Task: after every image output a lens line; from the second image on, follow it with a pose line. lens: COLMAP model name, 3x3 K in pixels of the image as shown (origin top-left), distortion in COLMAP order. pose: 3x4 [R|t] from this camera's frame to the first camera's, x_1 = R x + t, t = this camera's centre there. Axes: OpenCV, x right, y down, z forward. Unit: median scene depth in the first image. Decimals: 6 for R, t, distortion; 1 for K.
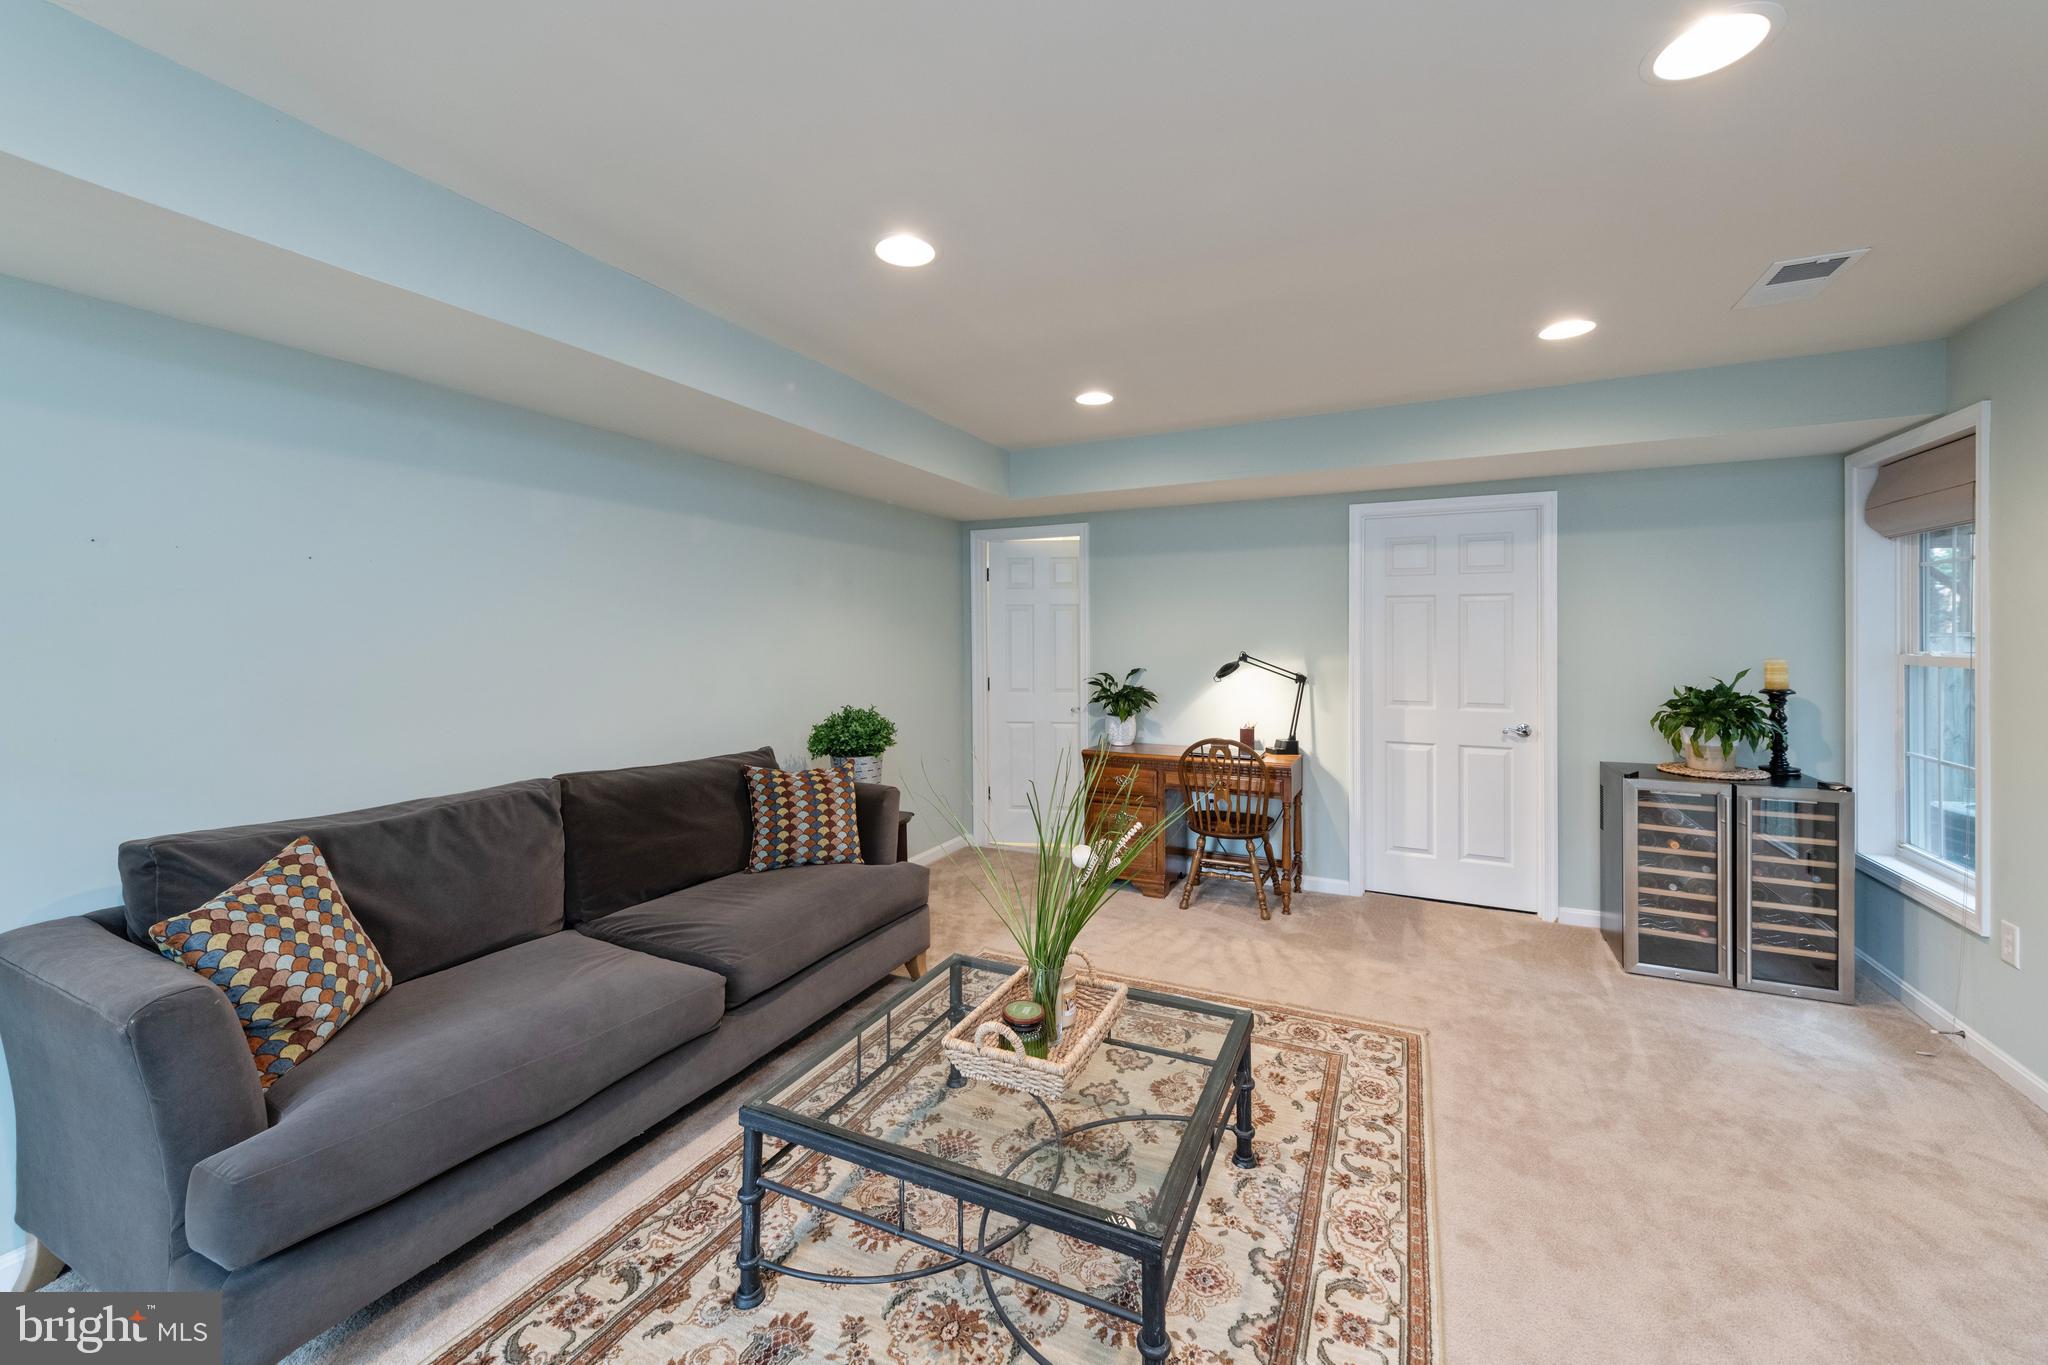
lens RADIAL K [[803.2, 0, 1014.2], [0, 803.2, 646.9], [0, 0, 1]] dist [0.009477, -0.003124]
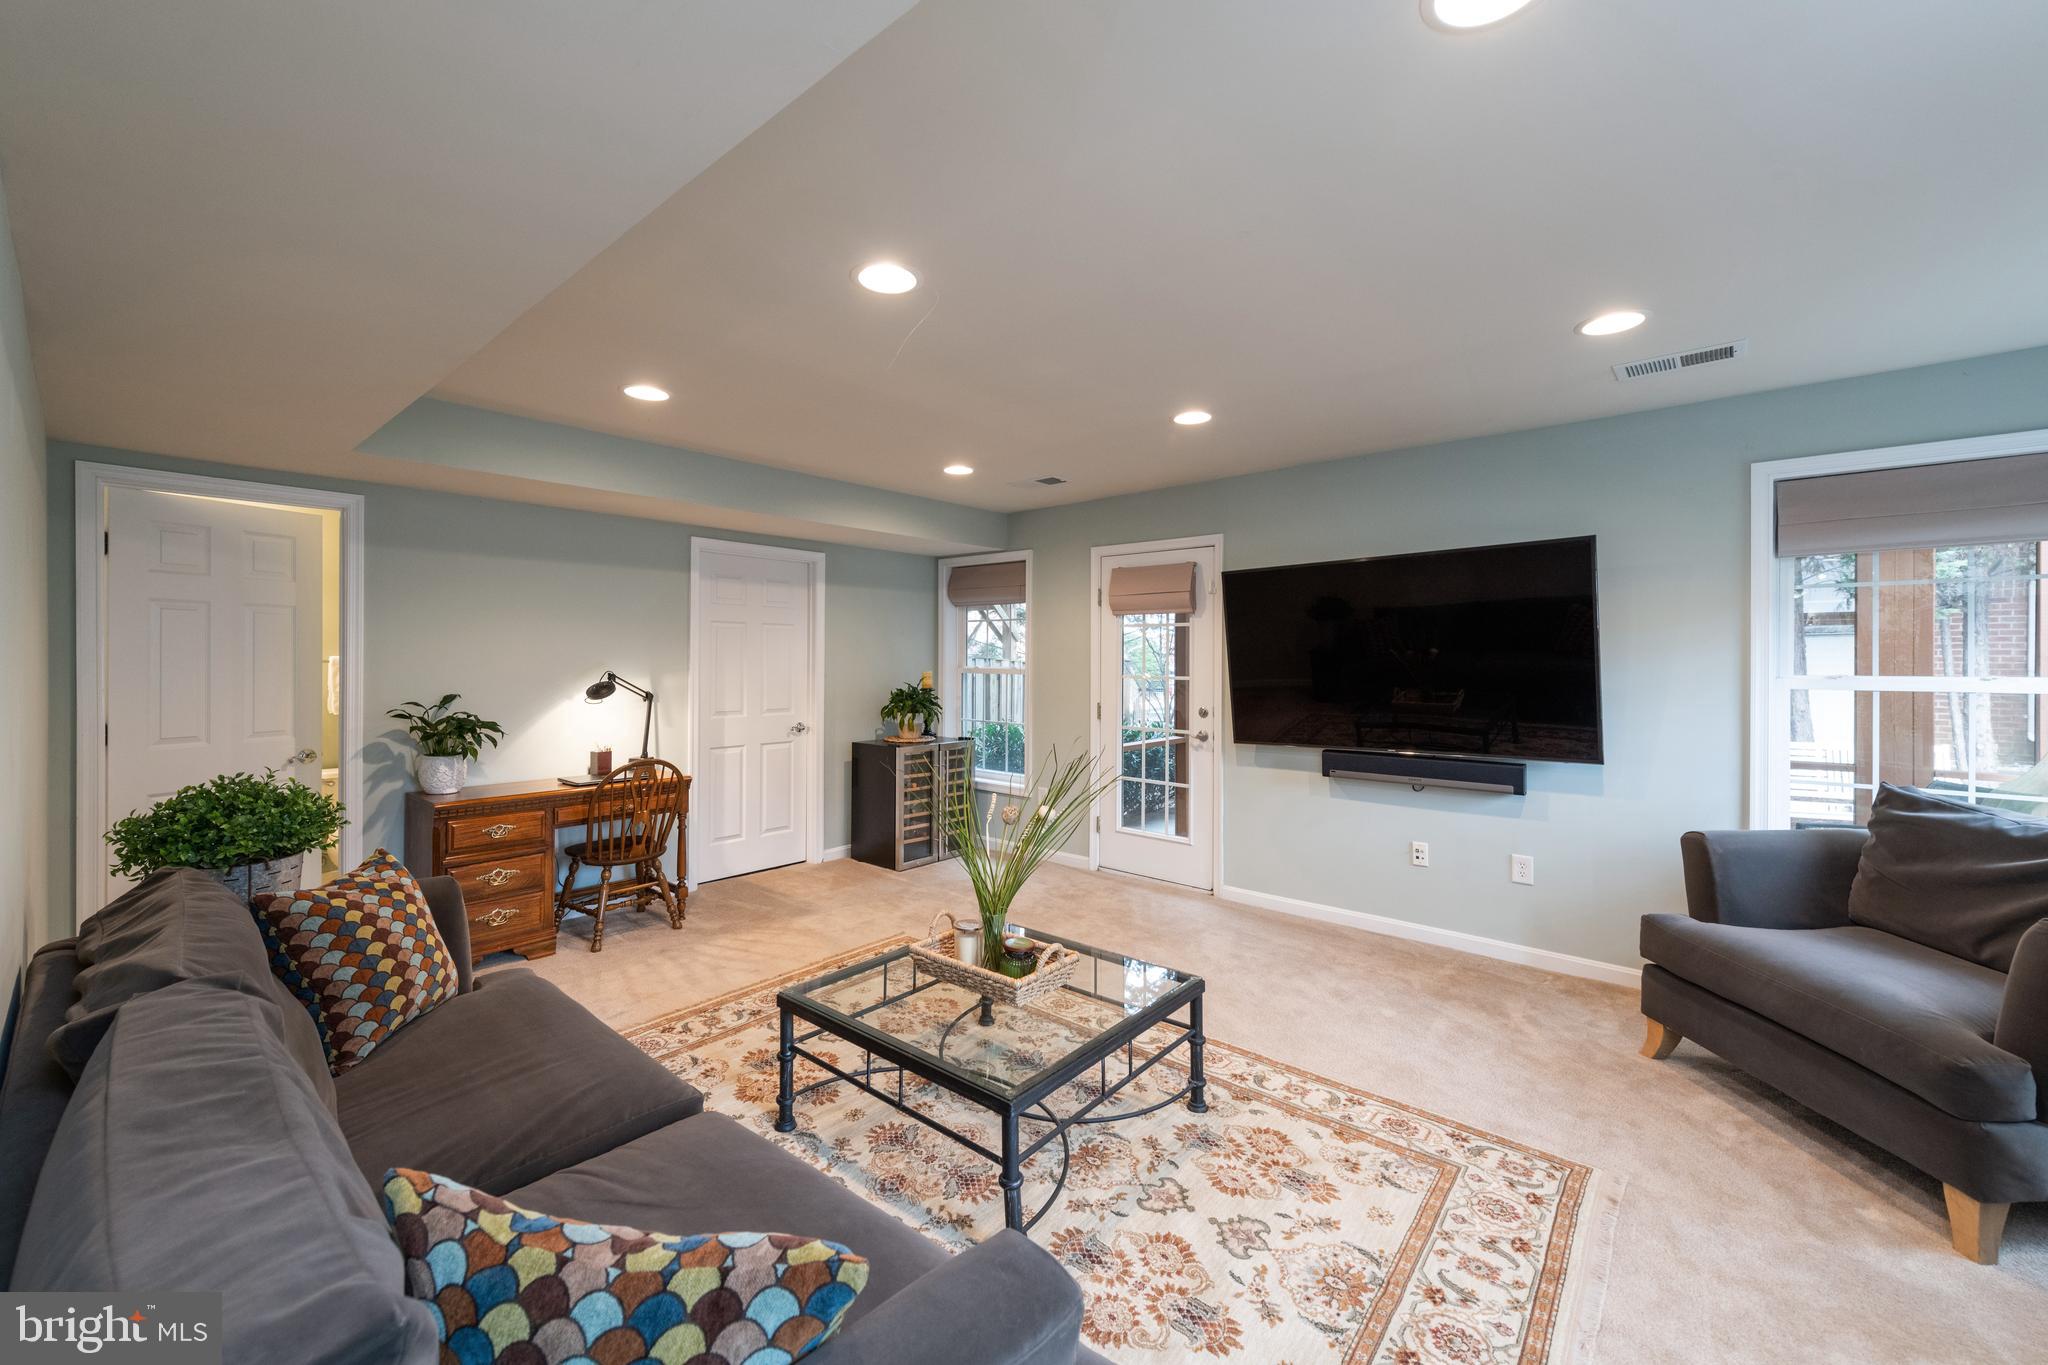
lens RADIAL K [[803.2, 0, 1019.4], [0, 803.2, 661.0], [0, 0, 1]] dist [0.009477, -0.003124]
pose [[0.255567, 0.000538, 0.966791, -0.565599], [0.008873, 0.999956, -0.002902, 0.000891], [-0.966751, 0.009320, 0.255551, 0.301700]]
